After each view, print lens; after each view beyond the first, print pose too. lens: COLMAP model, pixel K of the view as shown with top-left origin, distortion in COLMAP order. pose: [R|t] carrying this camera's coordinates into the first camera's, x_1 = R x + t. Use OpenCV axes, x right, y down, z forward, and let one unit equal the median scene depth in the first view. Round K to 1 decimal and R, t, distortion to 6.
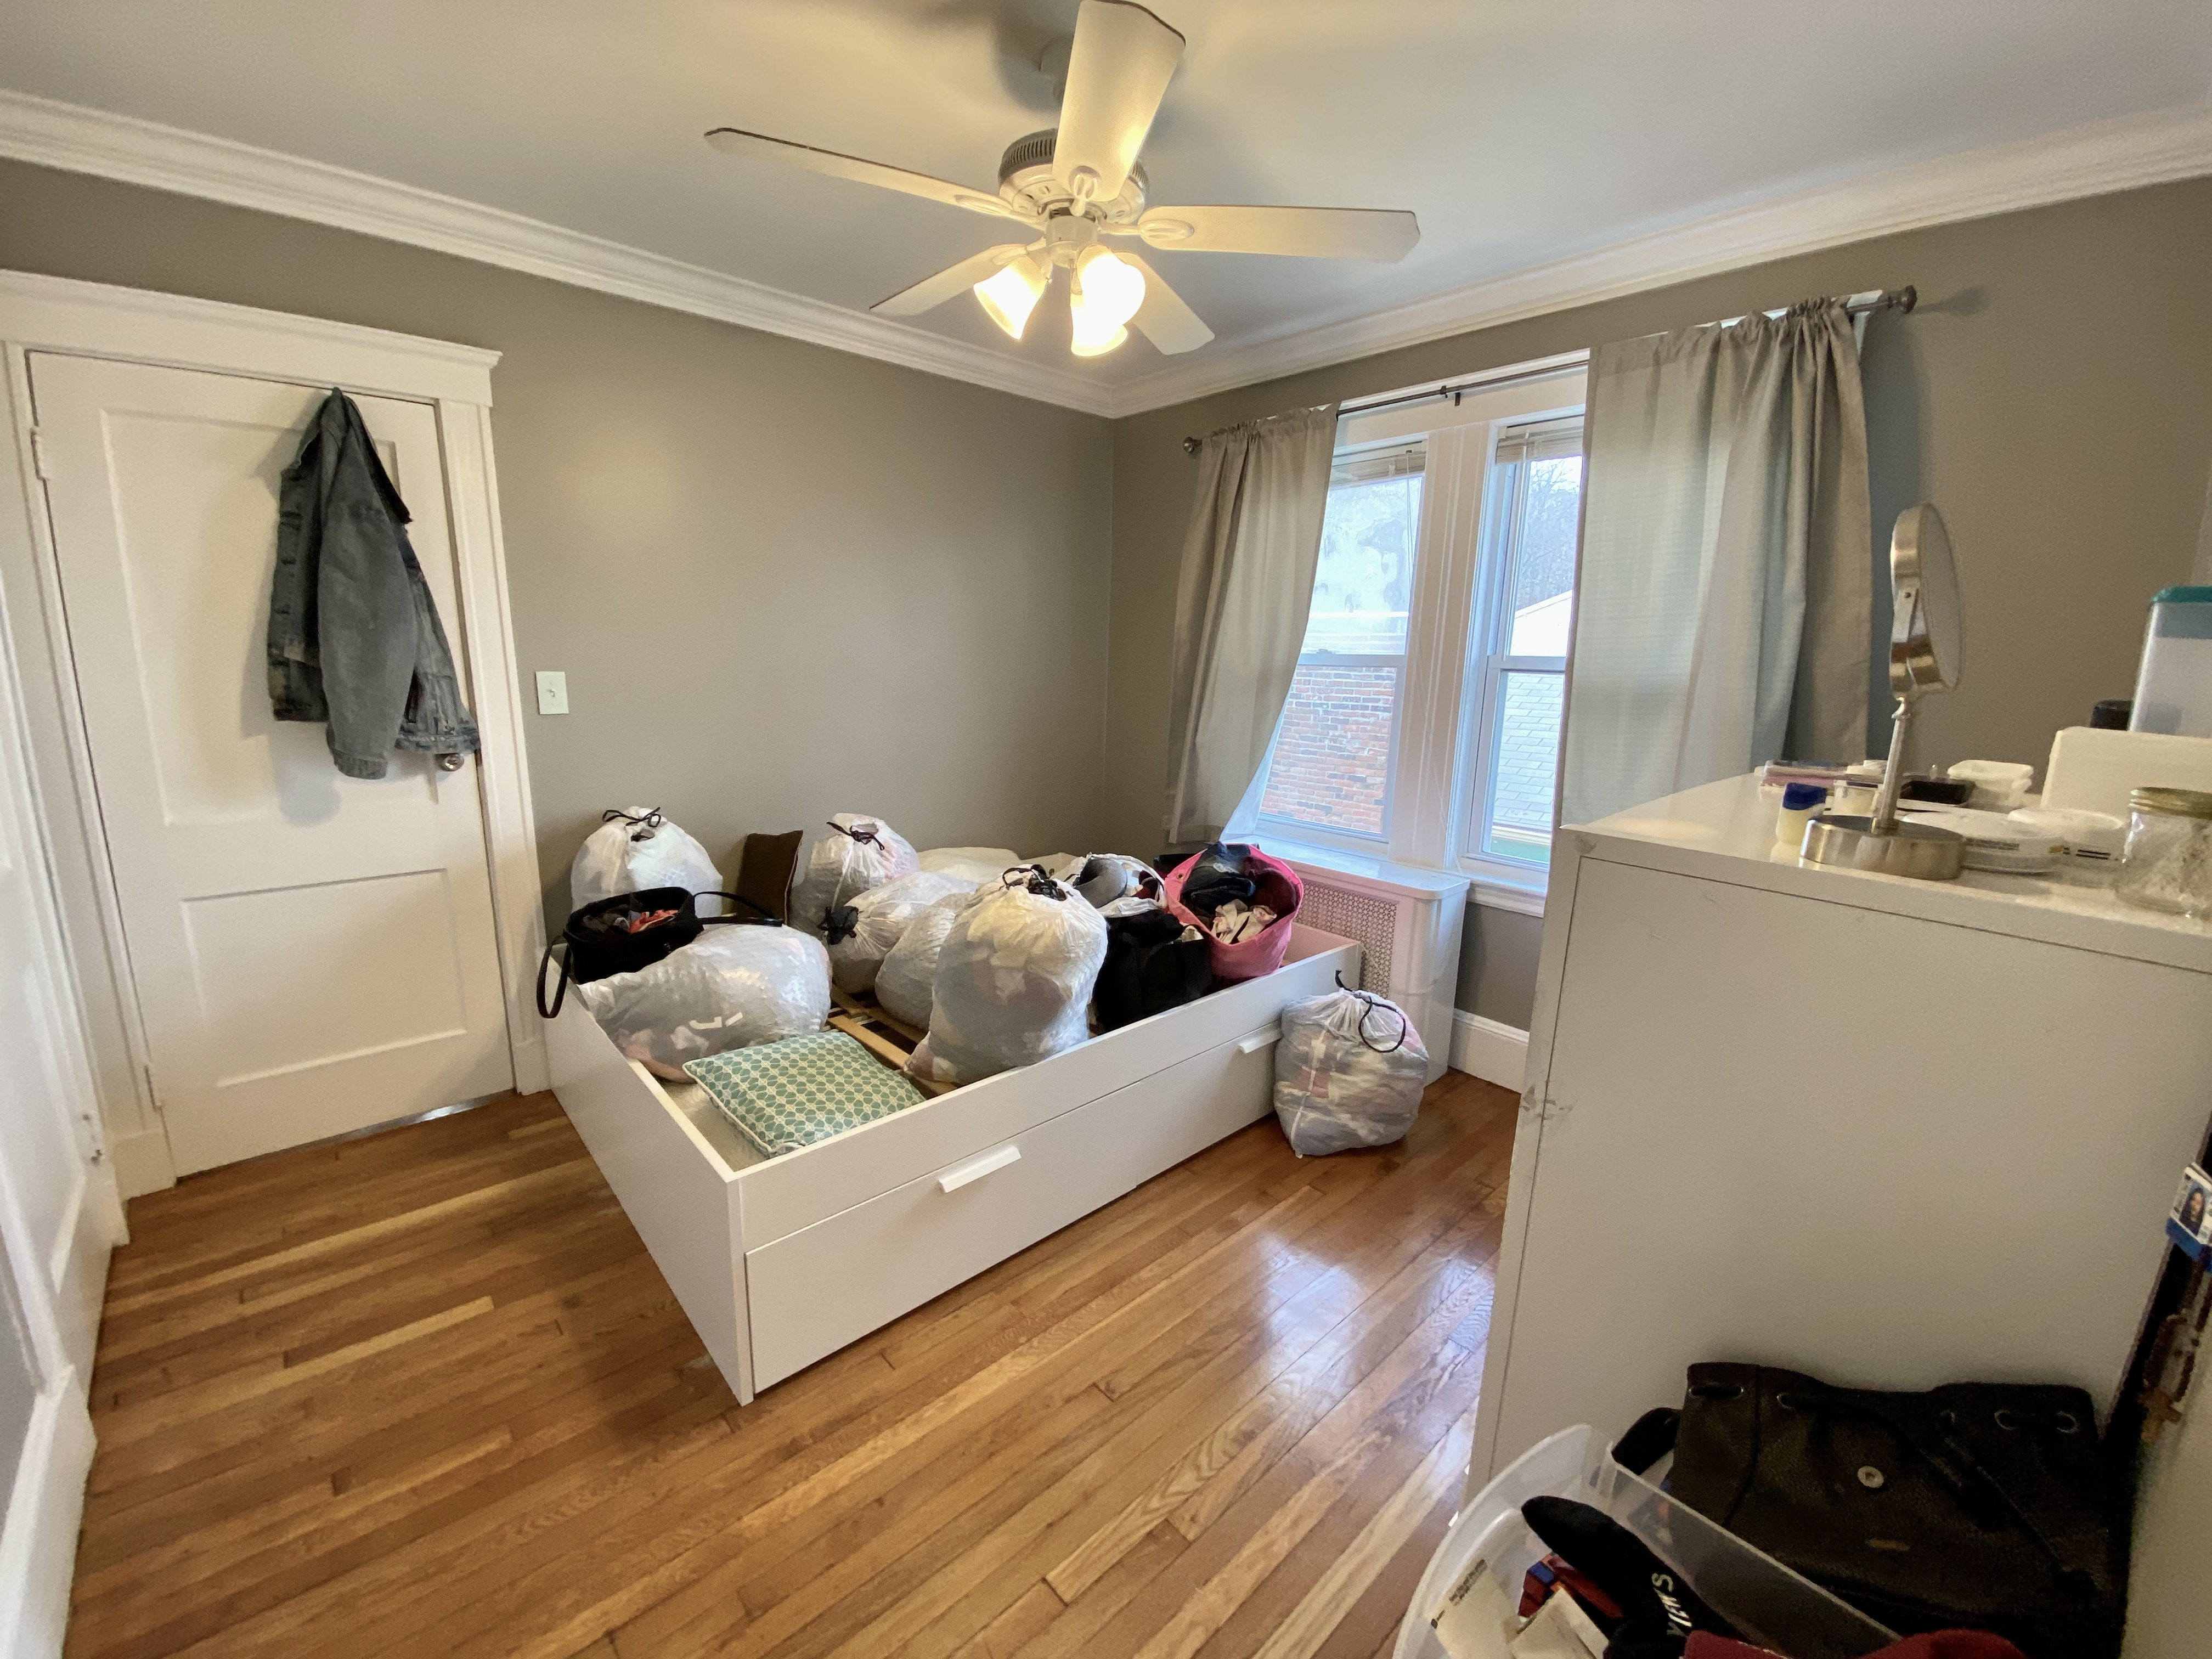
lens RADIAL K [[878.3, 0, 1111.7], [0, 878.3, 834.5], [0, 0, 1]] dist [0.053679, -0.034966]
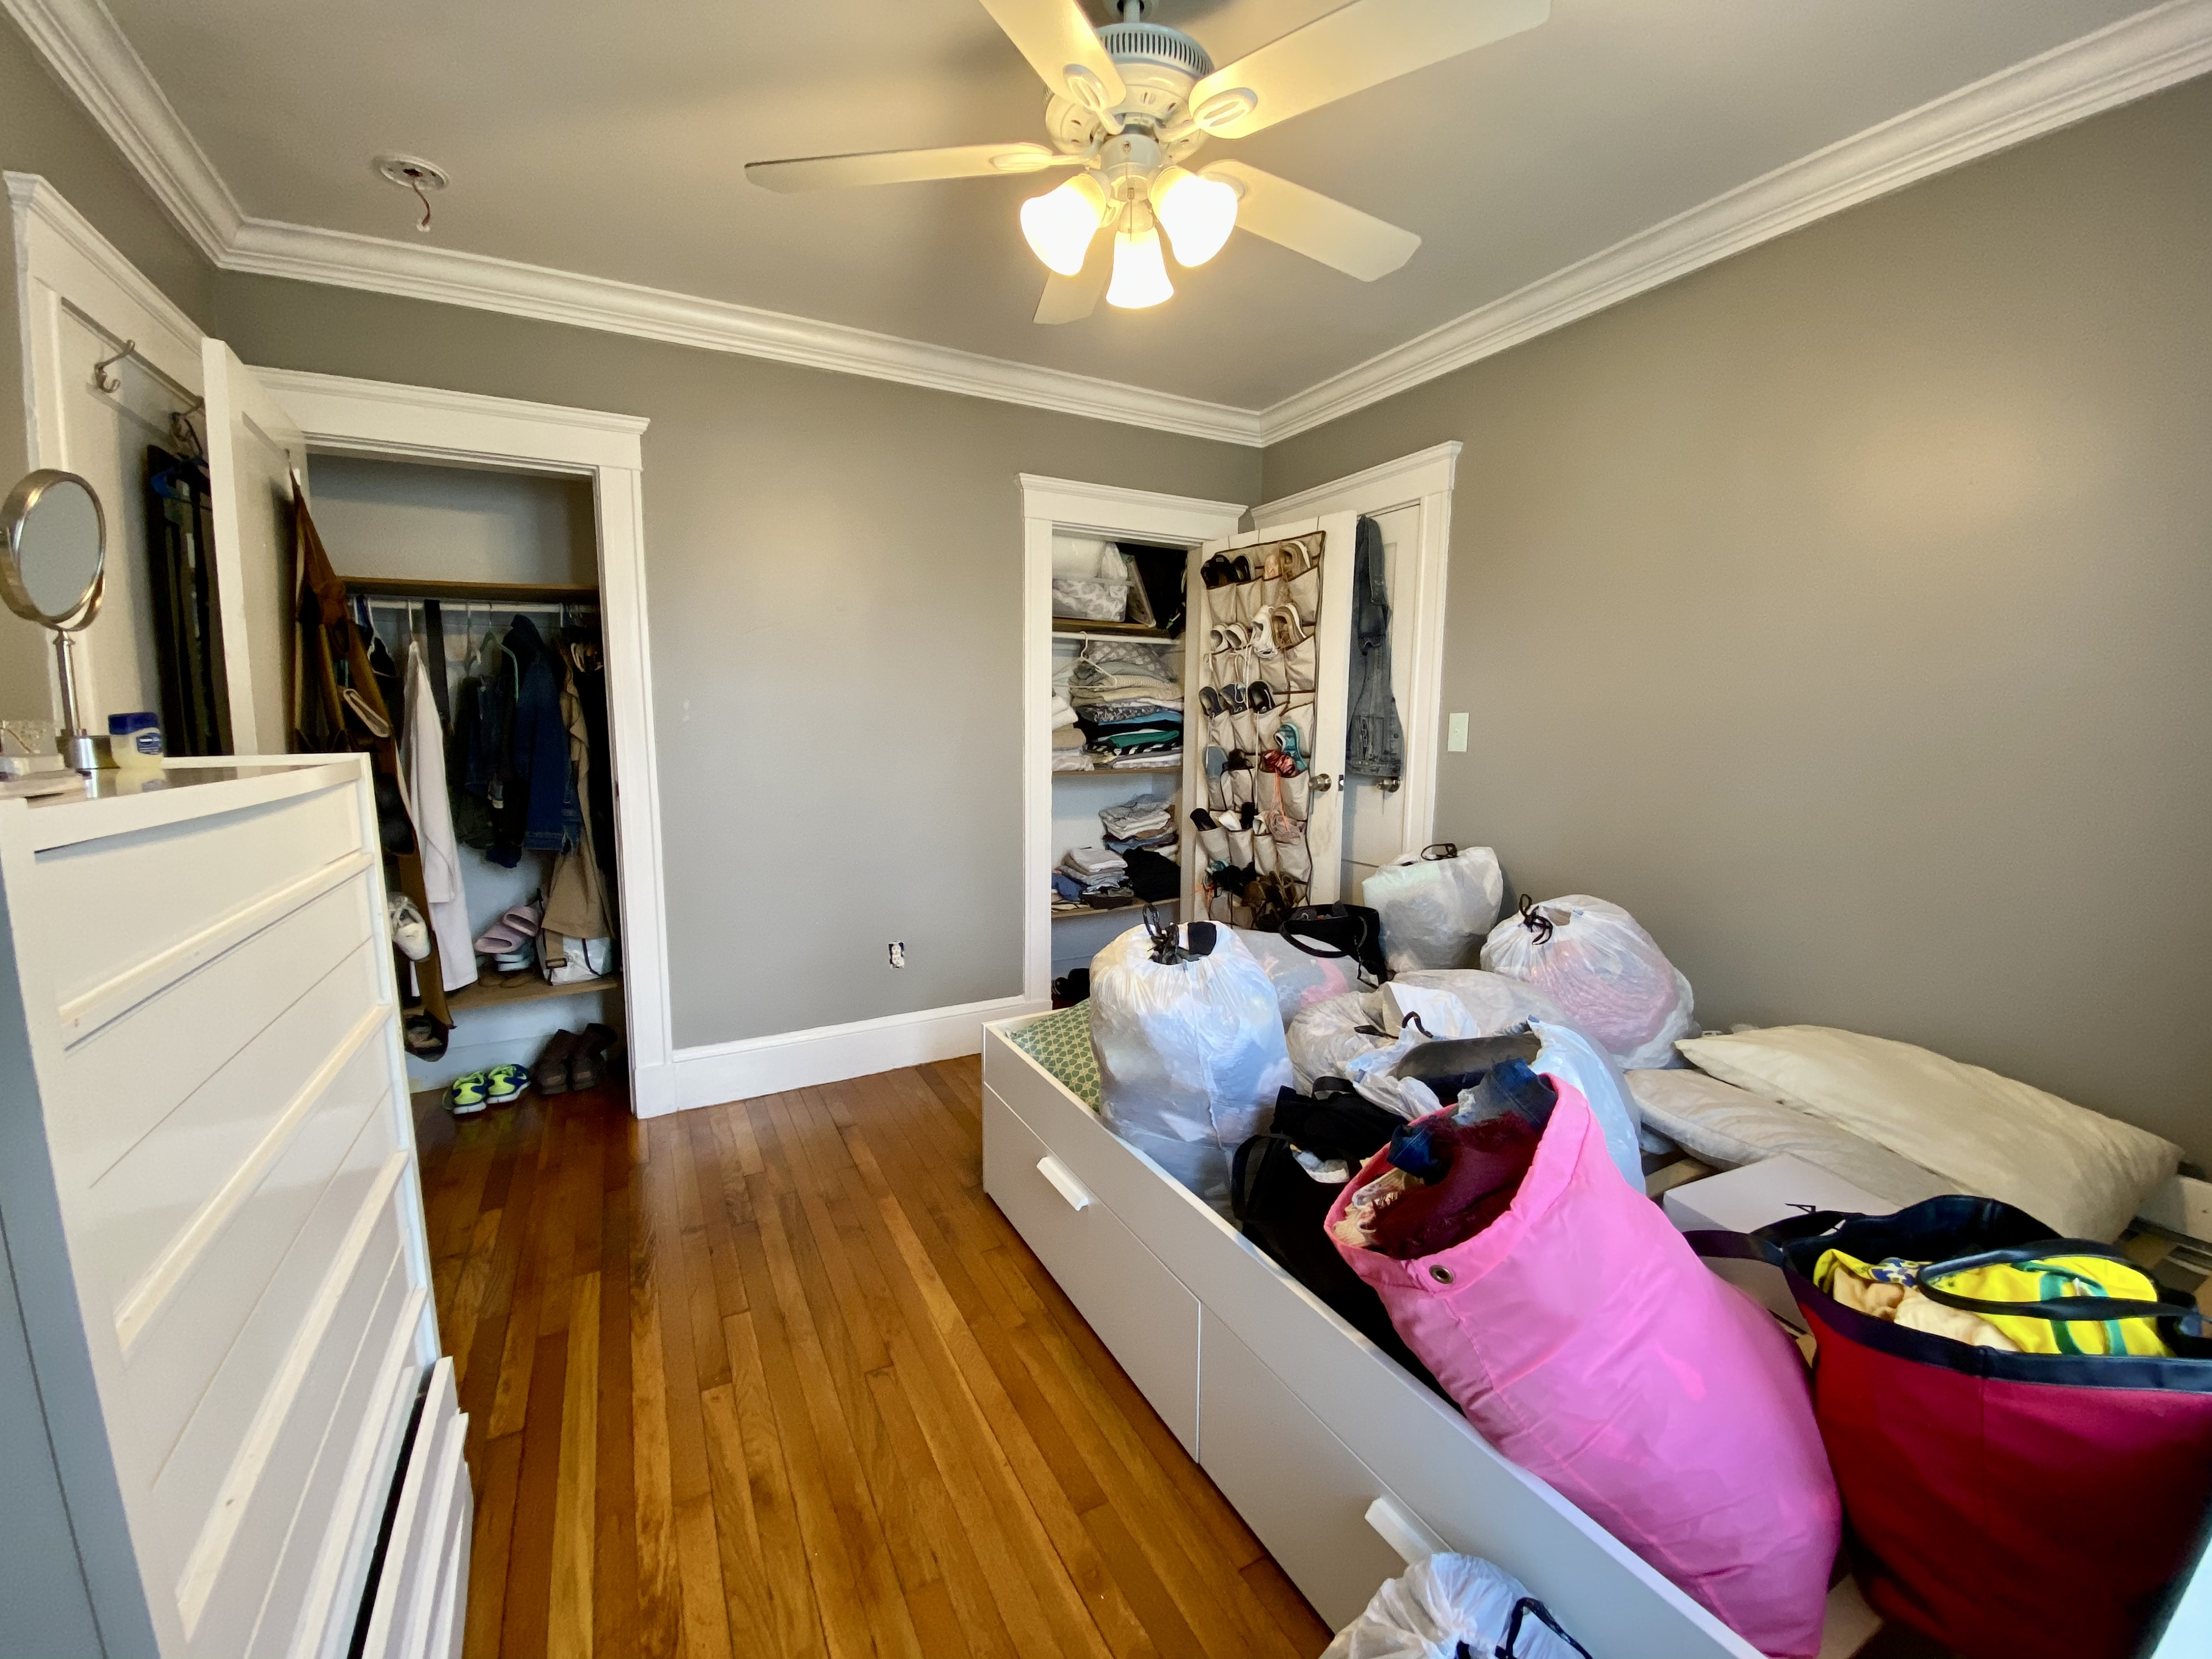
lens RADIAL K [[893.8, 0, 1116.4], [0, 893.8, 832.5], [0, 0, 1]] dist [0.026073, -0.022259]
pose [[-0.234045, 0.098699, -0.967203, 0.743032], [-0.208079, 0.966697, 0.148999, -0.154246], [0.949698, 0.236127, -0.205713, 1.140882]]
